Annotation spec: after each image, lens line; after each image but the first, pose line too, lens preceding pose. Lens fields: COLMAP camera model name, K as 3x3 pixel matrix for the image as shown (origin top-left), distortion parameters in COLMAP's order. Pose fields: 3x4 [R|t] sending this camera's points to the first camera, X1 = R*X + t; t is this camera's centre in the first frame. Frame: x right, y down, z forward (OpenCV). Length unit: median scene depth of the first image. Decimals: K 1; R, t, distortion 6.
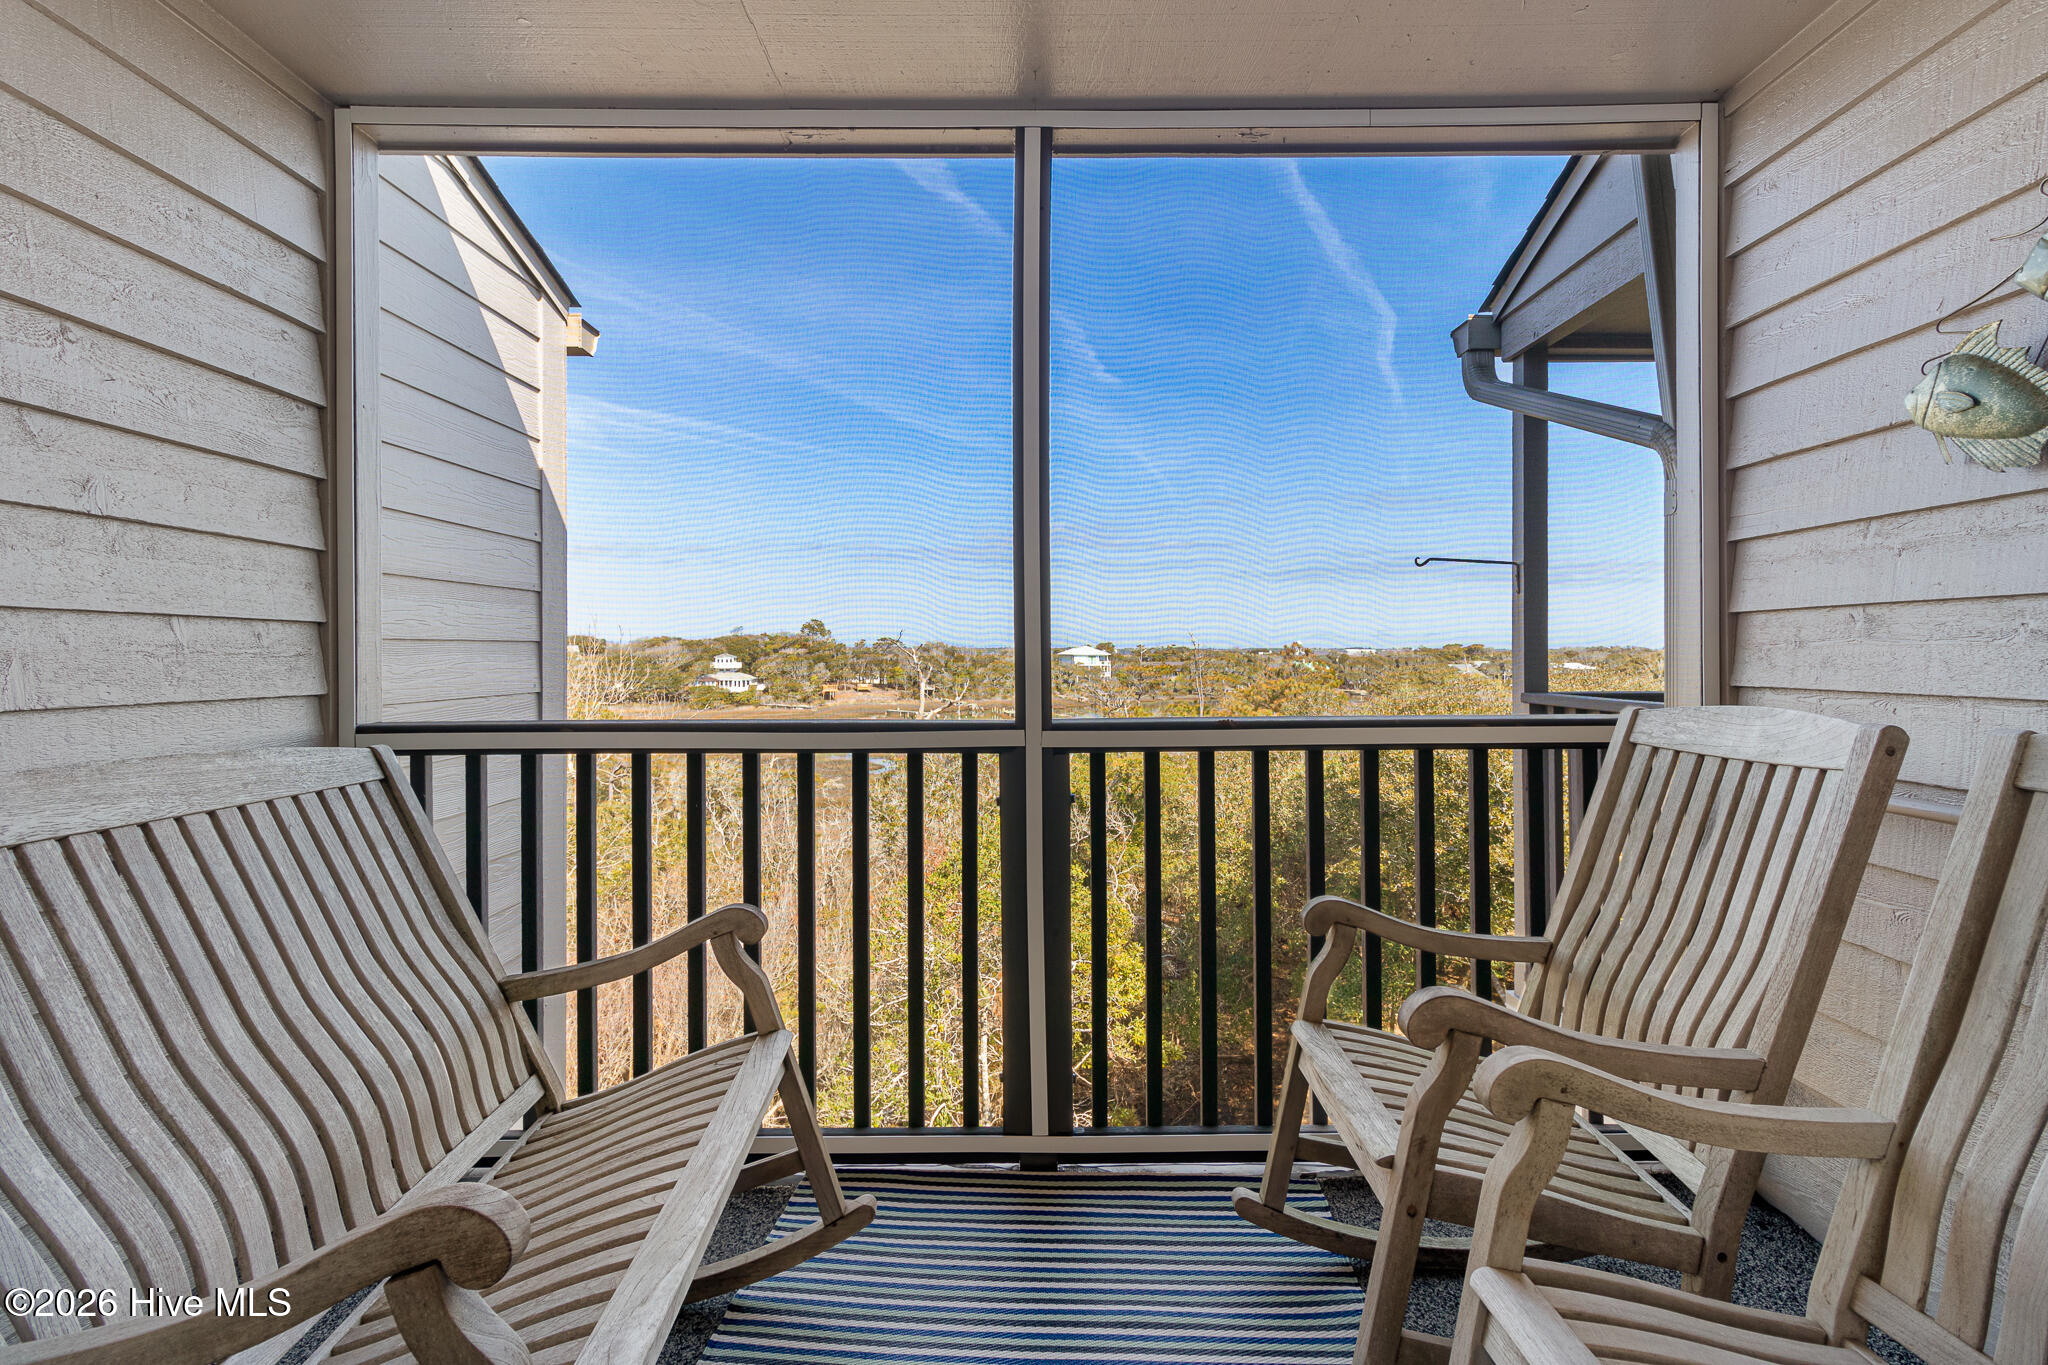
lens RADIAL K [[979.1, 0, 1061.1], [0, 979.1, 672.0], [0, 0, 1]] dist [0.002016, -0.000578]
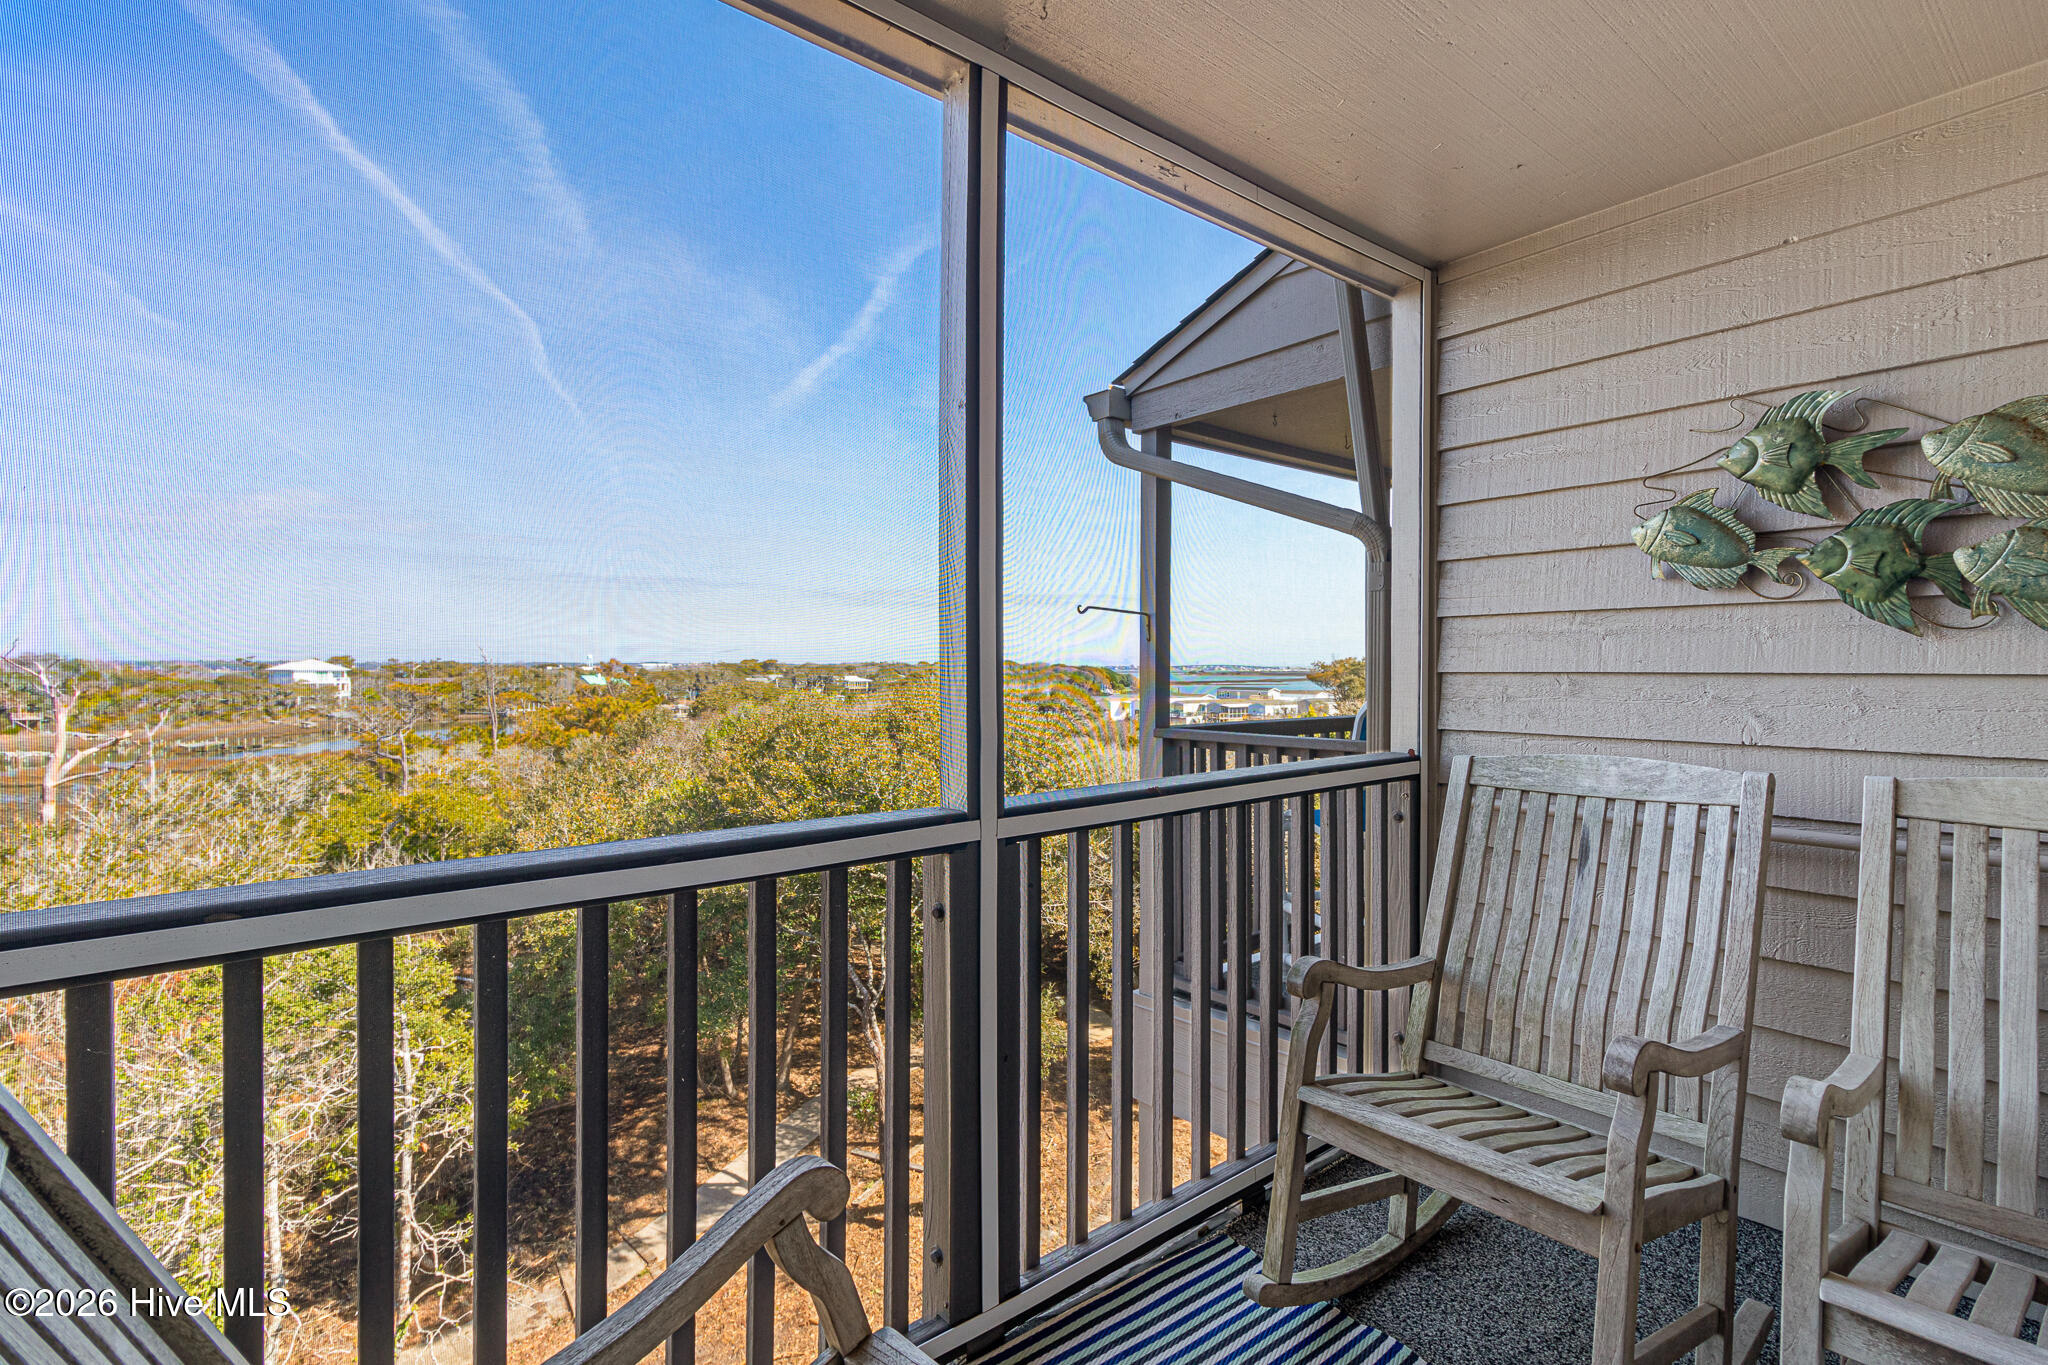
lens RADIAL K [[934.7, 0, 1051.6], [0, 934.7, 695.6], [0, 0, 1]] dist [0.006102, 0.000202]
pose [[0.769641, -0.020193, 0.638157, -0.485026], [0.013497, 0.999791, 0.015358, -0.054656], [-0.638334, -0.003207, 0.769753, 0.369276]]
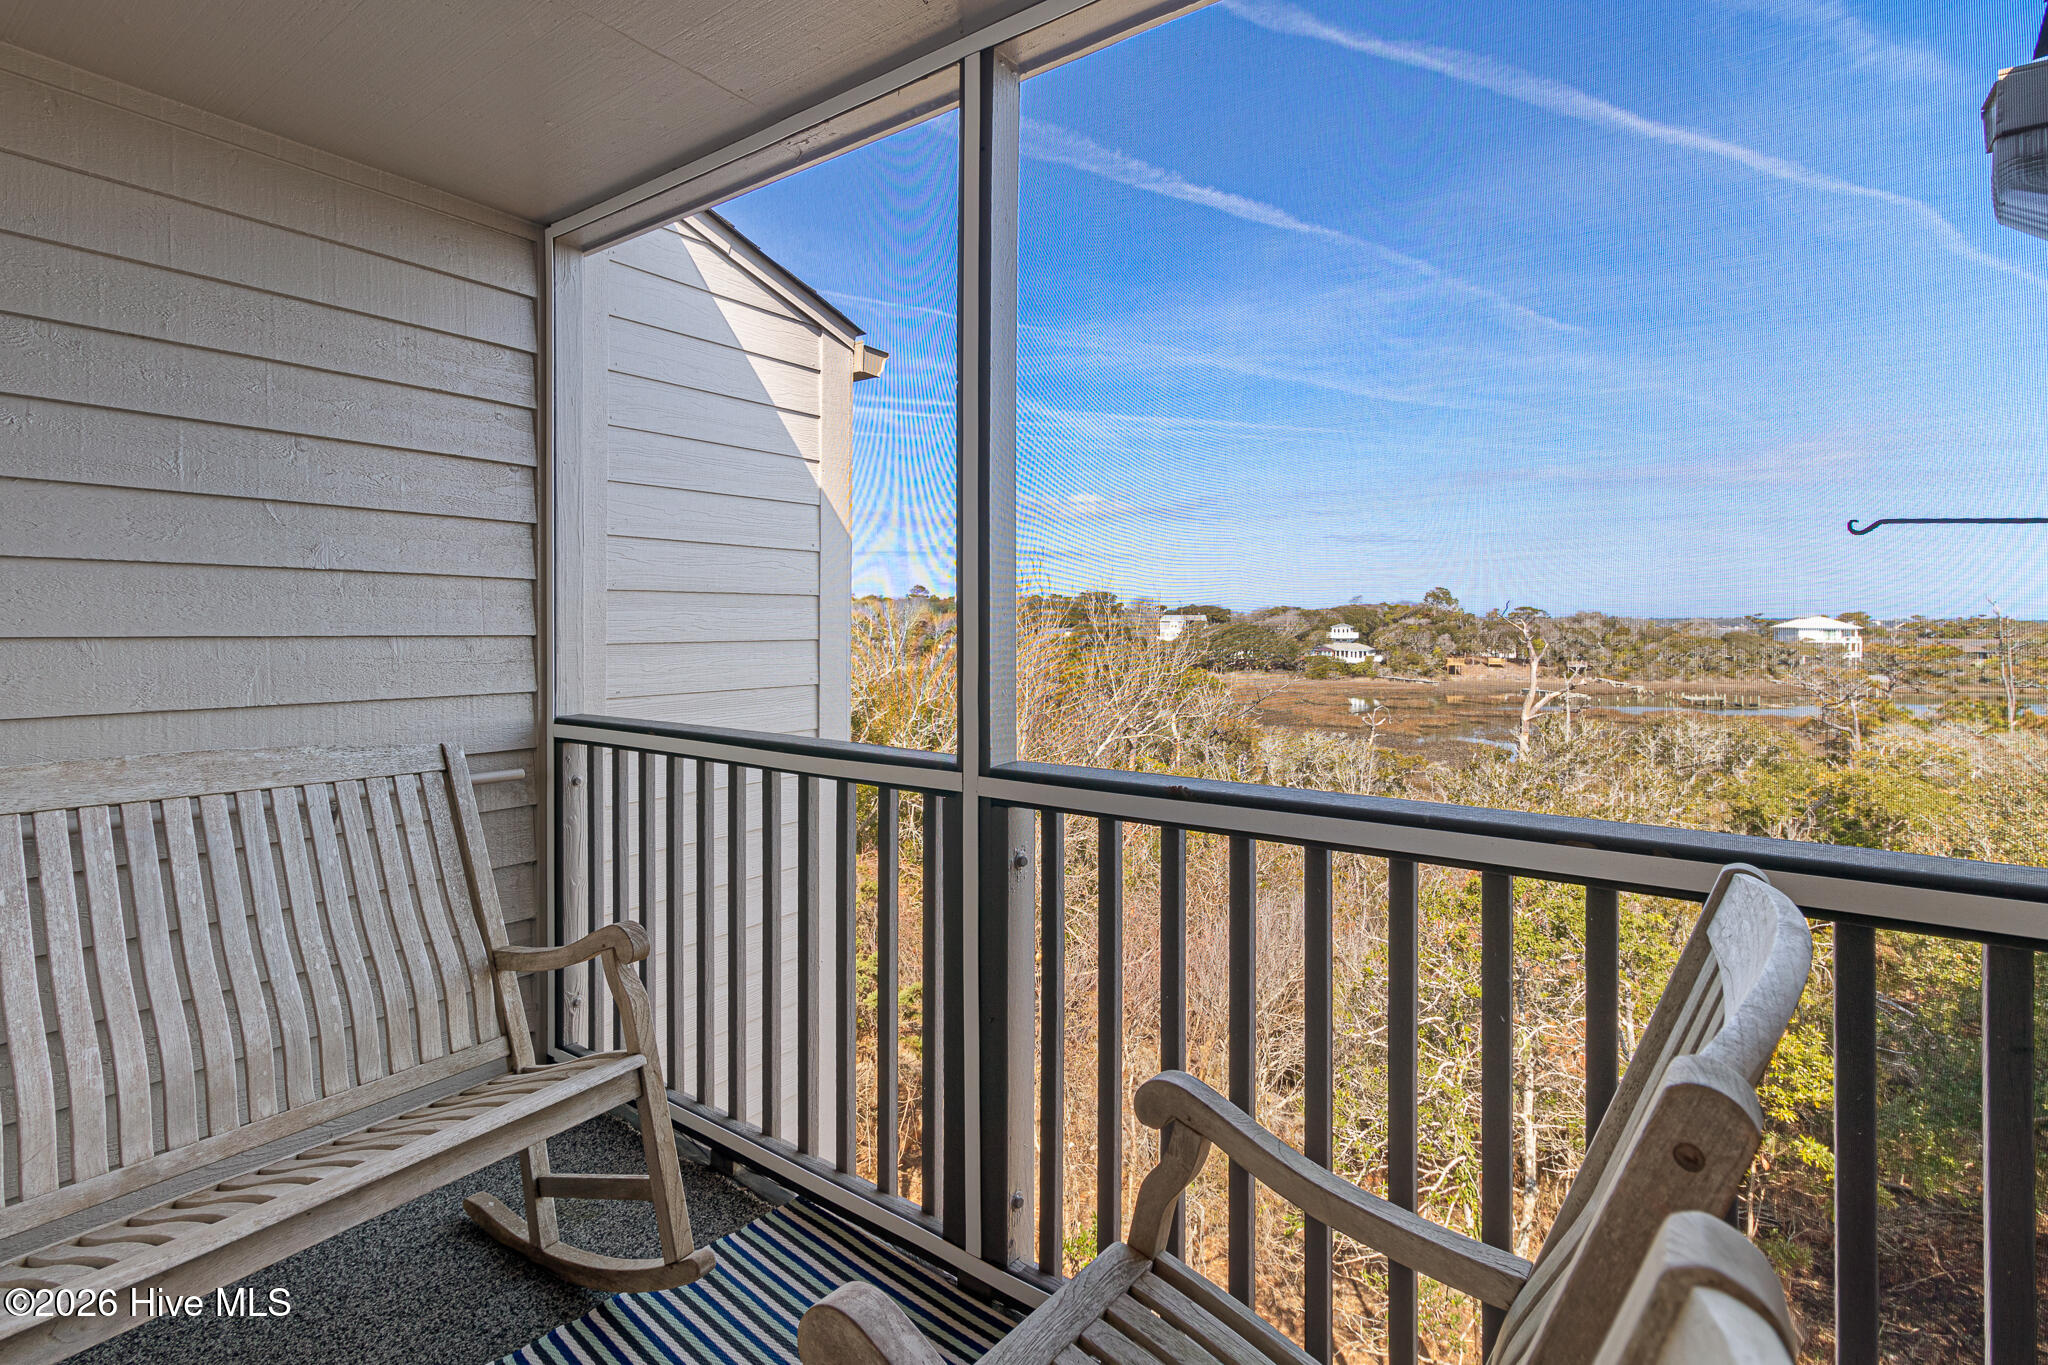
lens RADIAL K [[996.1, 0, 1002.2], [0, 996.1, 643.9], [0, 0, 1]] dist [0.005384, 0.000976]
pose [[0.790464, 0.019408, -0.612201, 0.520785], [-0.018273, 0.999800, 0.008103, -0.060223], [0.612236, 0.004782, 0.790661, 0.340912]]
